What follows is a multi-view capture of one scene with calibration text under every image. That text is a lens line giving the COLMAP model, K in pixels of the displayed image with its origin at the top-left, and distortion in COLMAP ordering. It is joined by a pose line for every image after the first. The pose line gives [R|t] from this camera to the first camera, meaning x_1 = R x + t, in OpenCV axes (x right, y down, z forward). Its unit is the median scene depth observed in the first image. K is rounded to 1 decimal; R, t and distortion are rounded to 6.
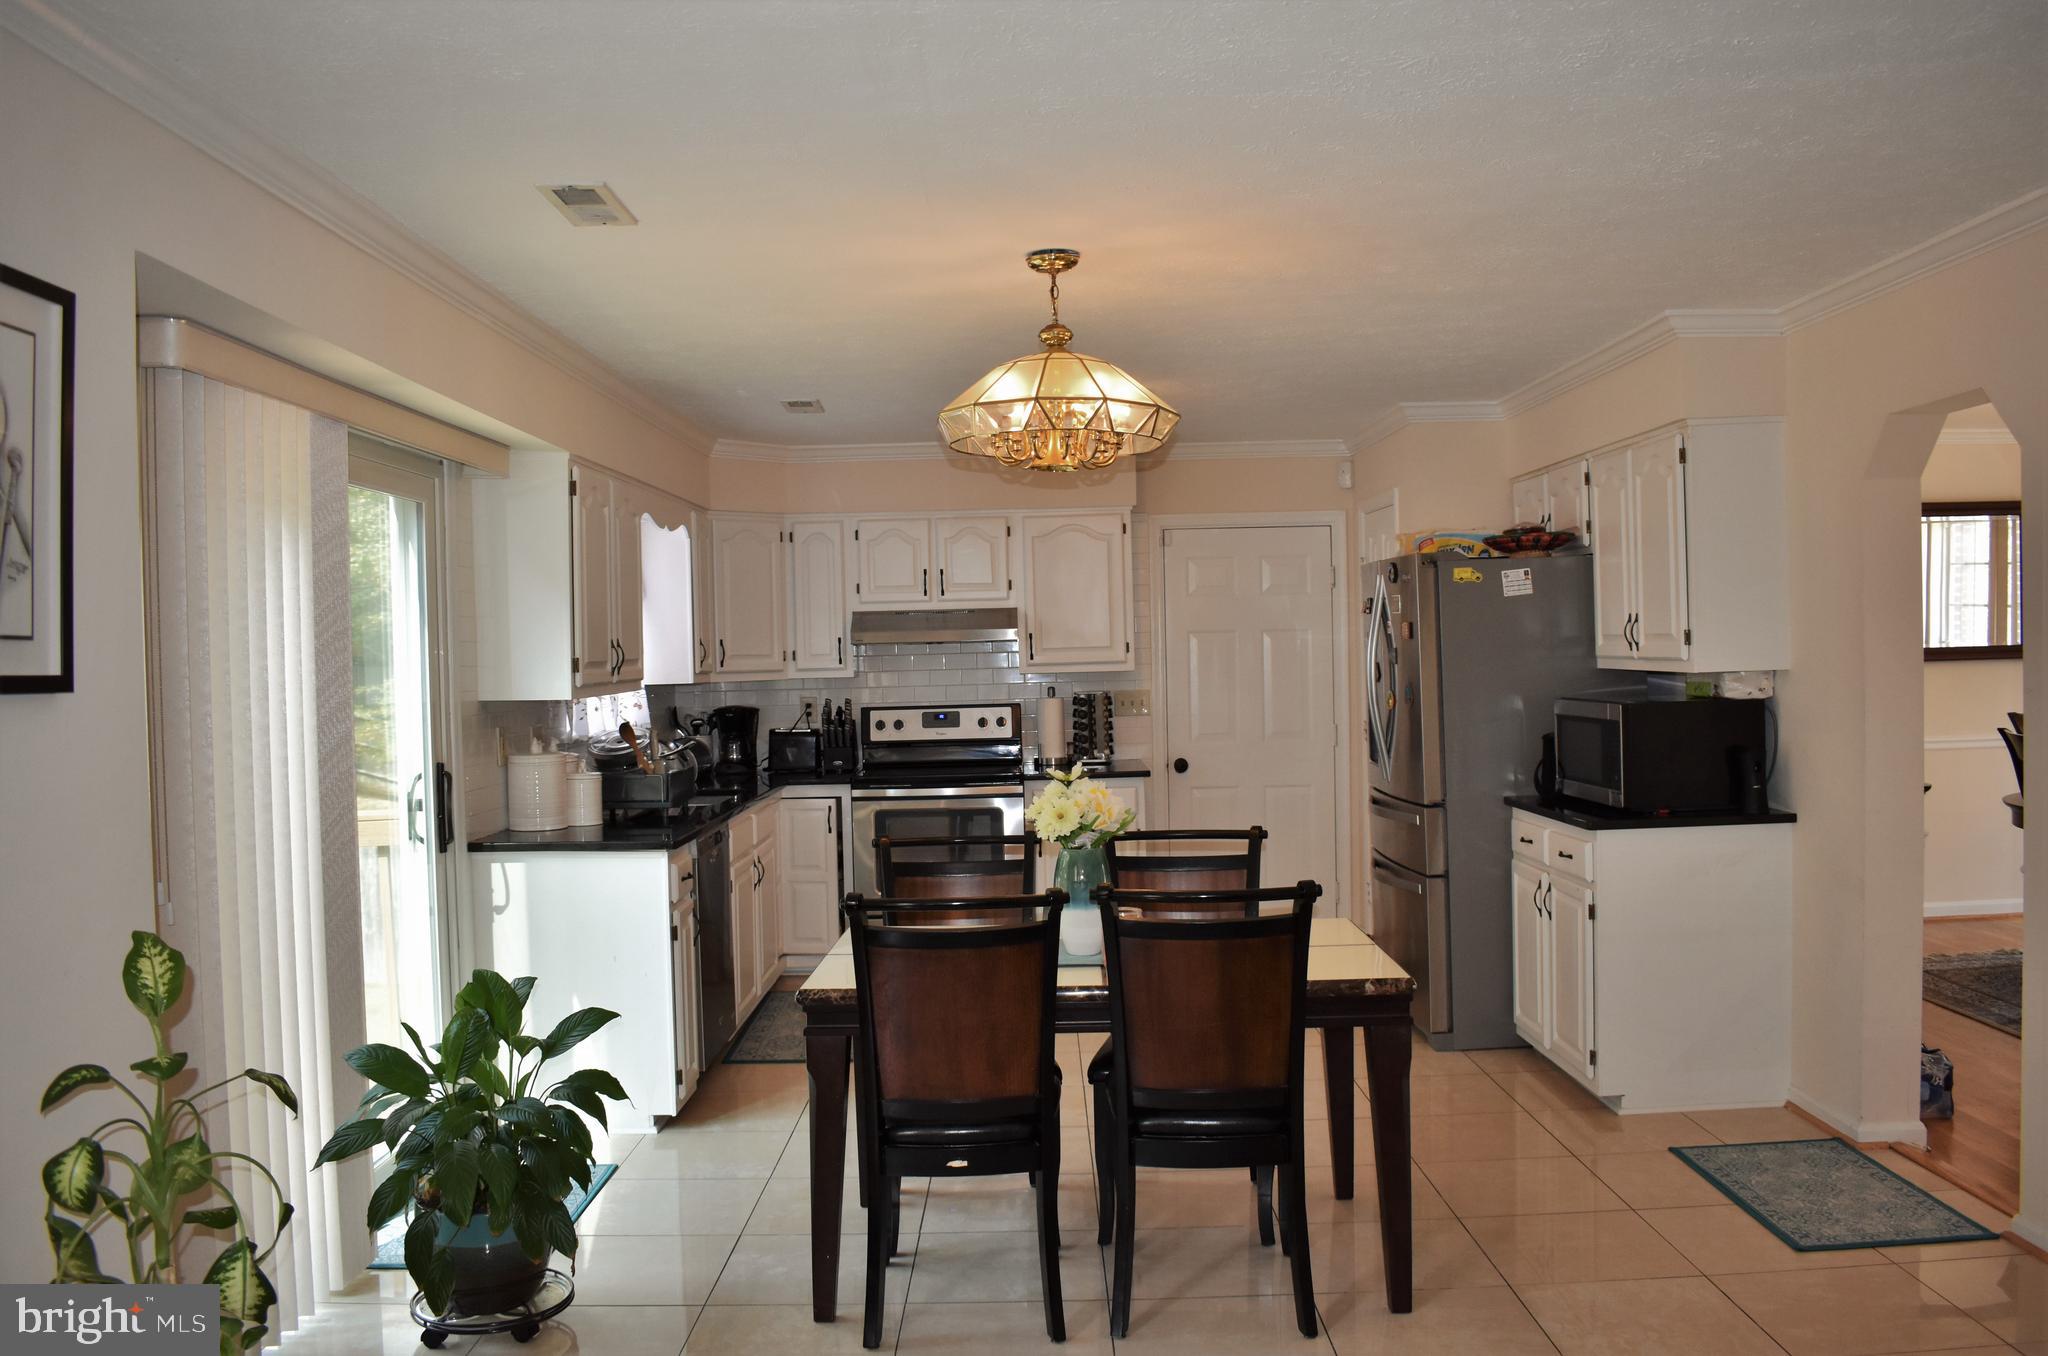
lens RADIAL K [[1600.9, 0, 1036.3], [0, 1600.9, 687.4], [0, 0, 1]] dist [-0.099855, 0.021868]
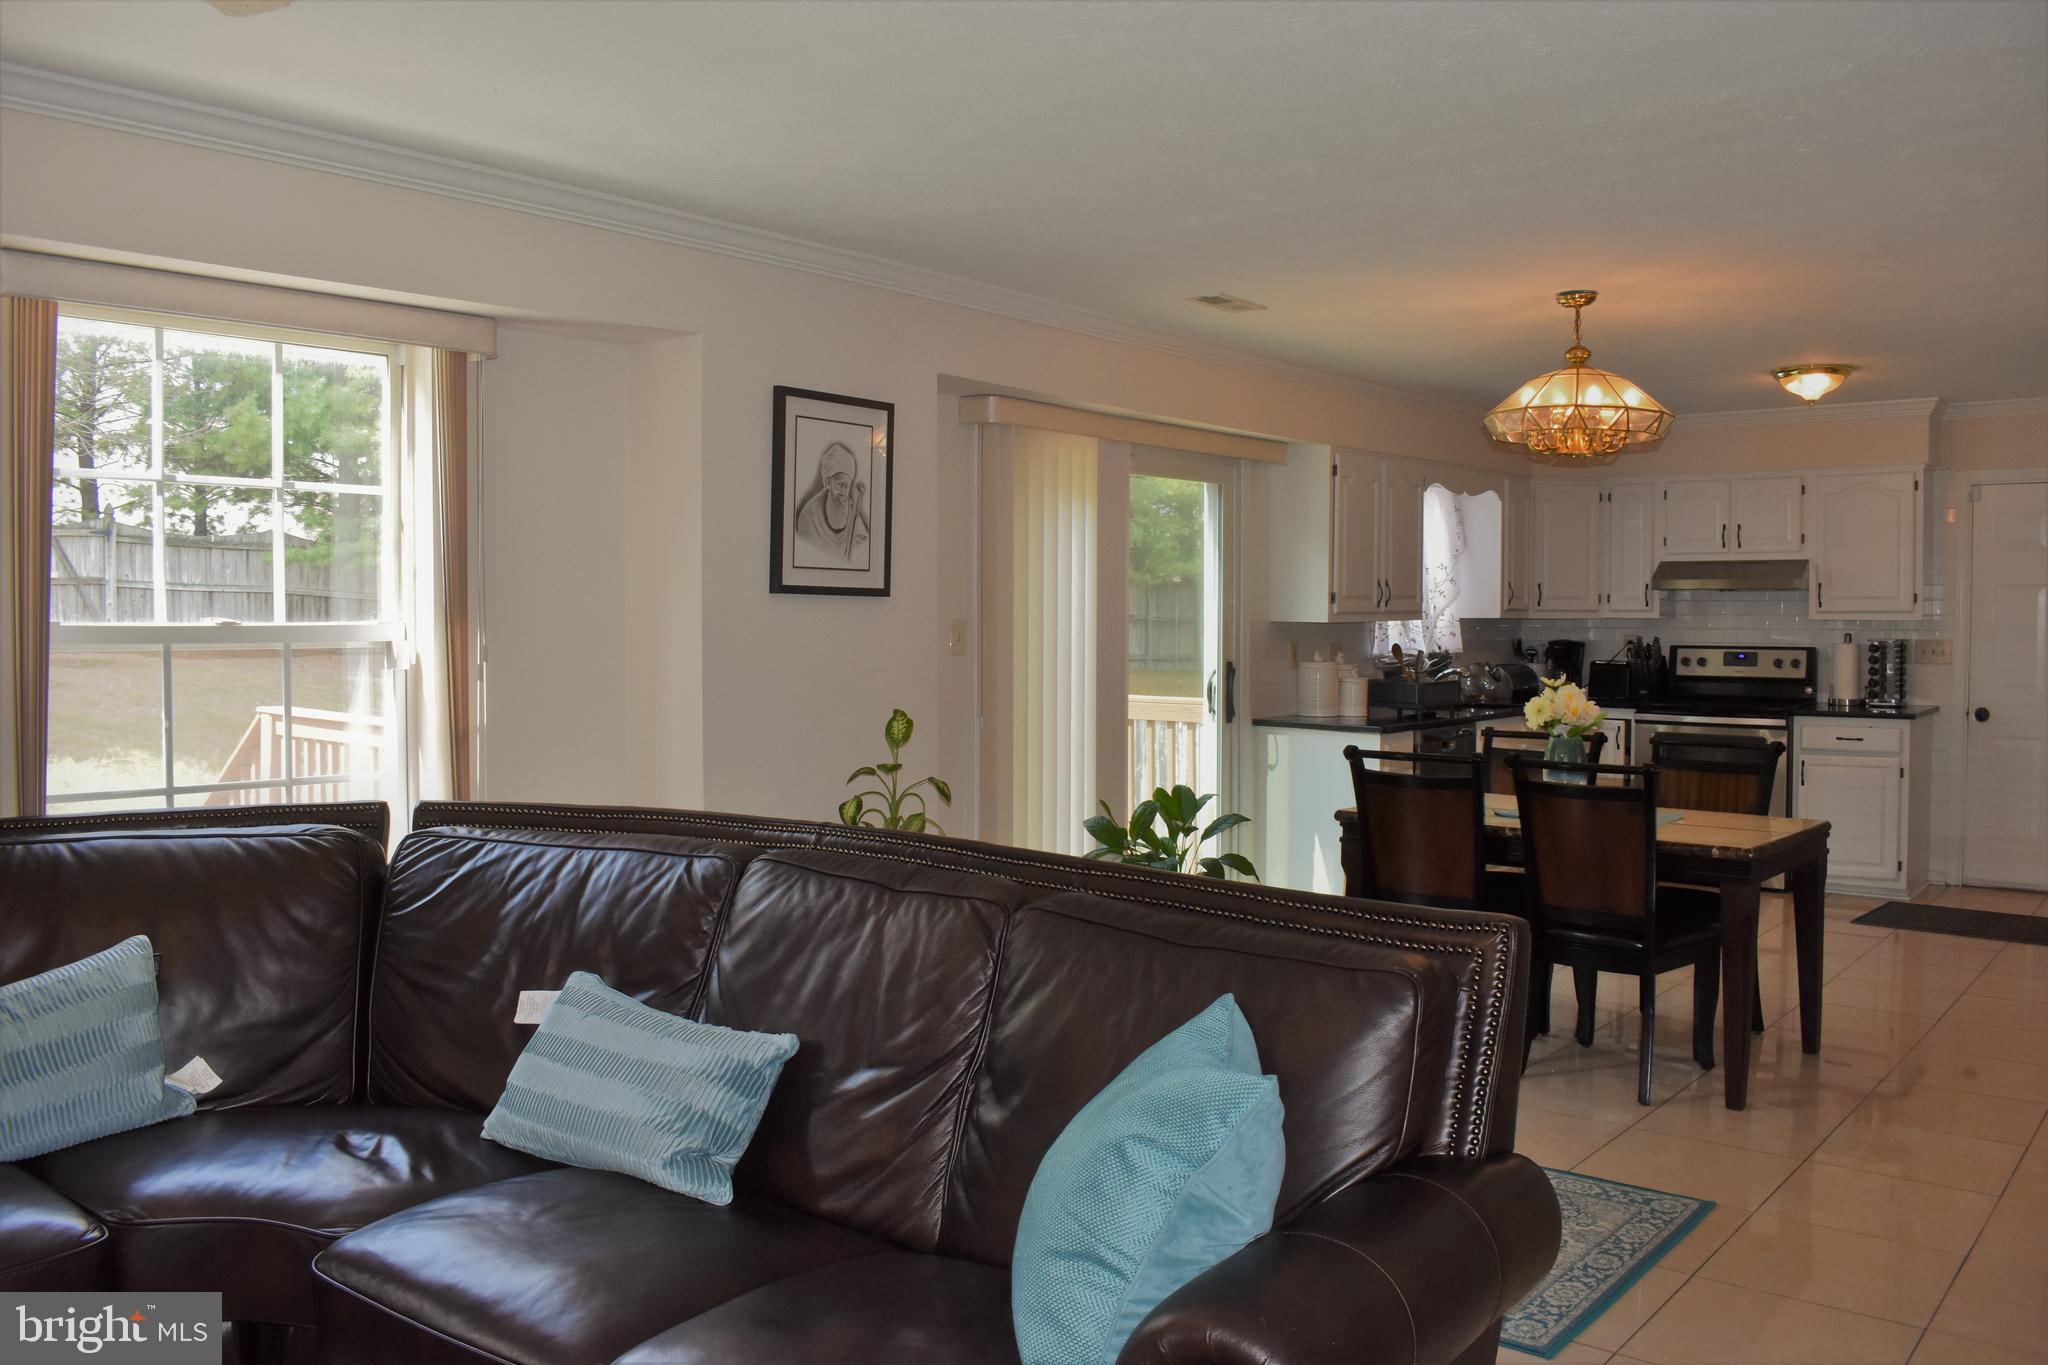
lens RADIAL K [[1600.9, 0, 1032.2], [0, 1600.9, 670.1], [0, 0, 1]] dist [-0.099855, 0.021868]
pose [[0.763554, 0.048837, -0.643894, 0.274907], [-0.033636, 0.998790, 0.035868, 0.005270], [0.644867, -0.005729, 0.764273, -0.159487]]
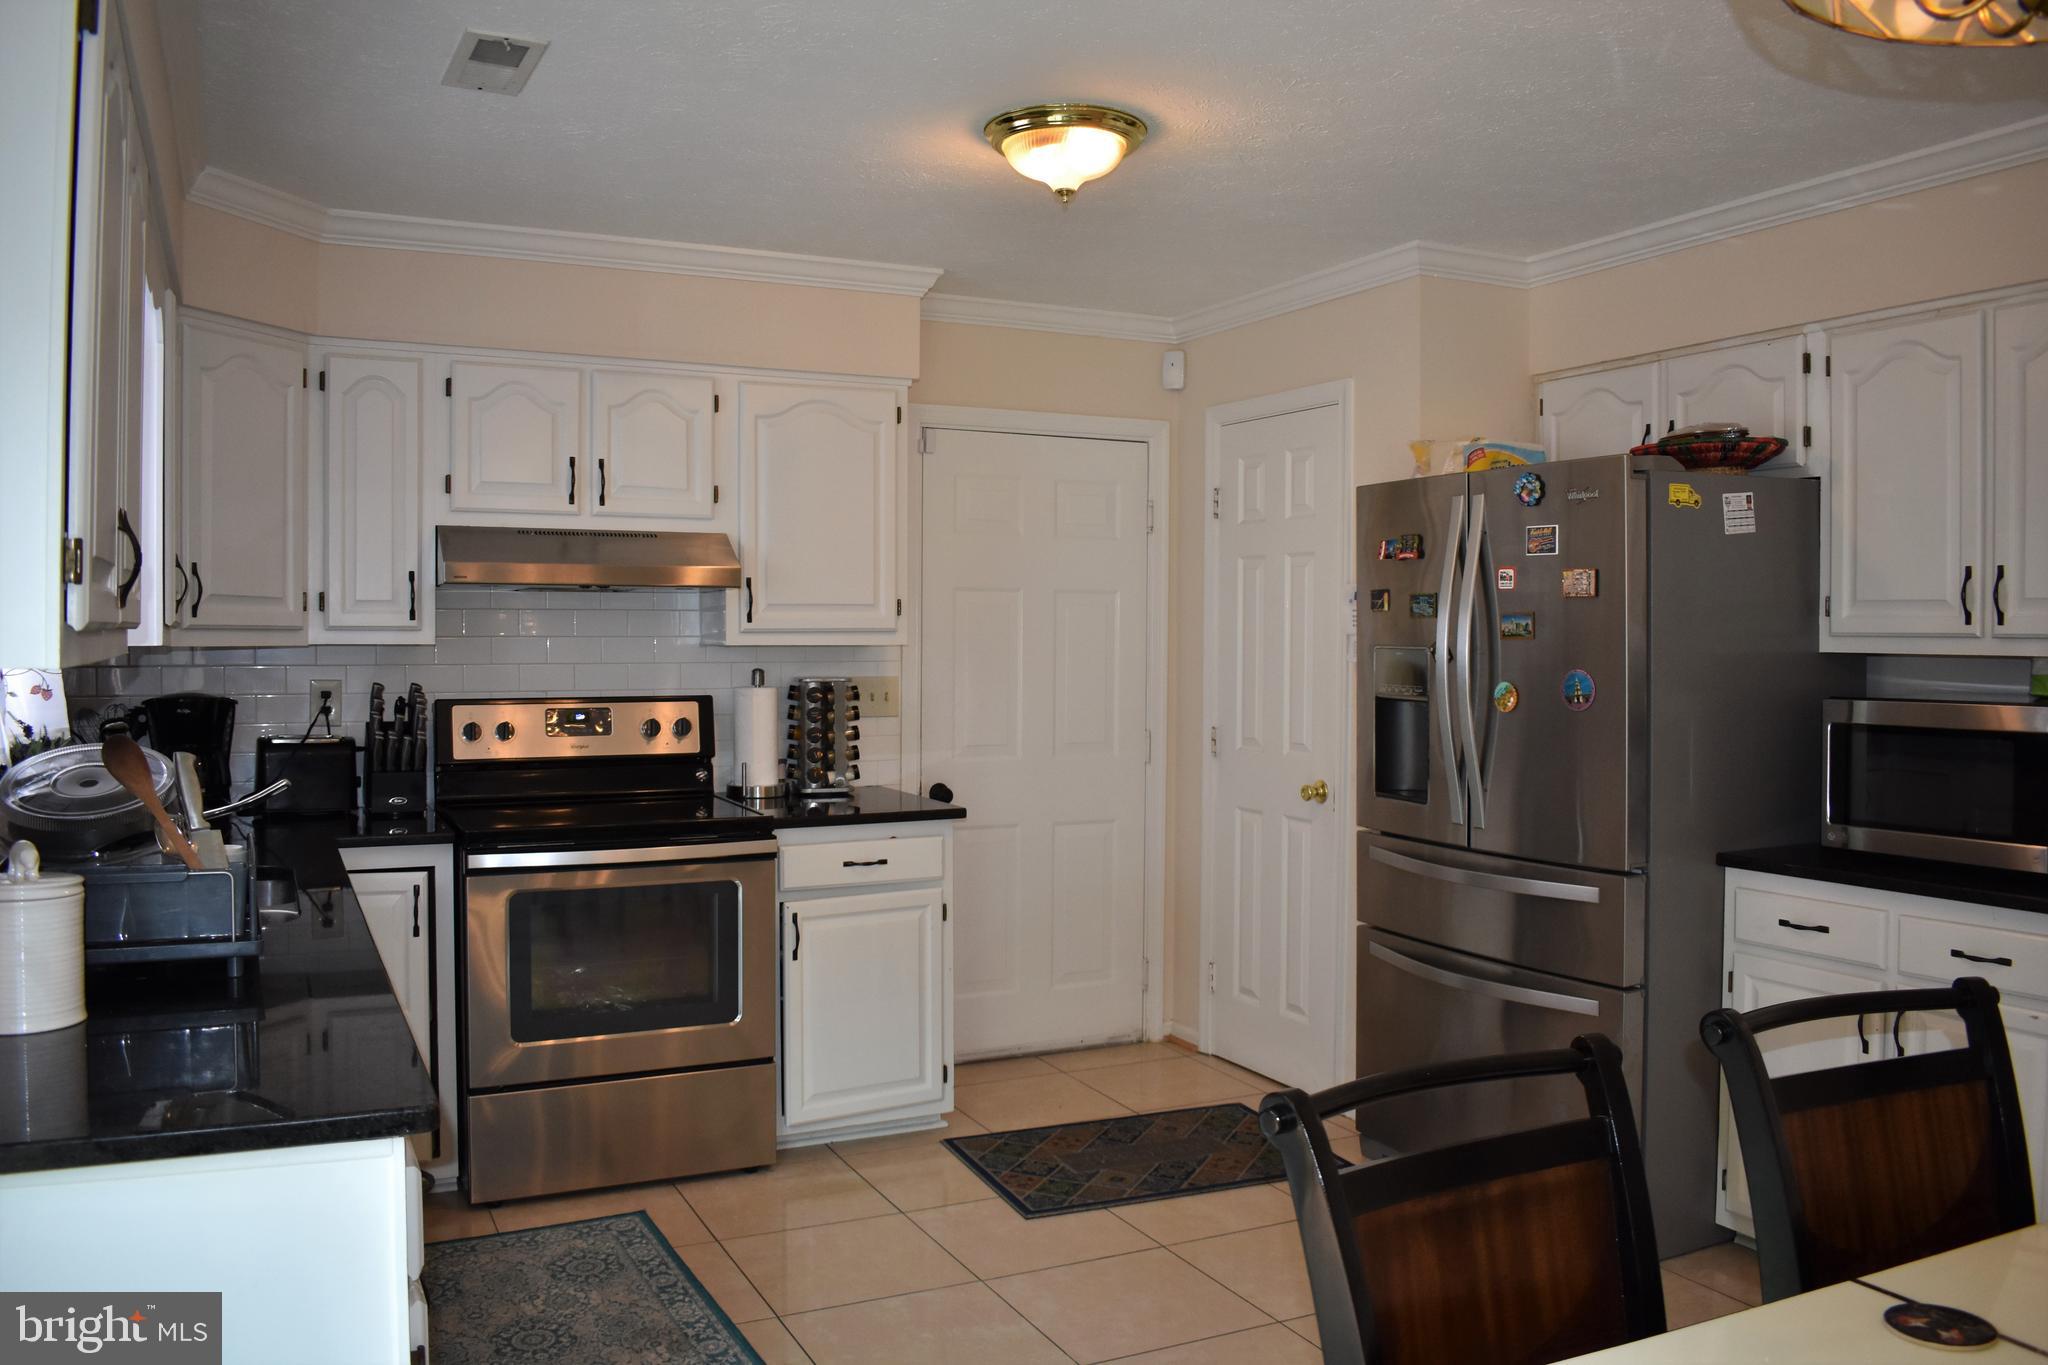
lens RADIAL K [[1600.9, 0, 1019.0], [0, 1600.9, 681.6], [0, 0, 1]] dist [-0.099855, 0.021868]
pose [[0.900774, 0.015464, 0.434013, -0.169469], [-0.014674, 0.999879, -0.005171, 0.006271], [-0.434040, -0.001711, 0.900892, 0.424313]]
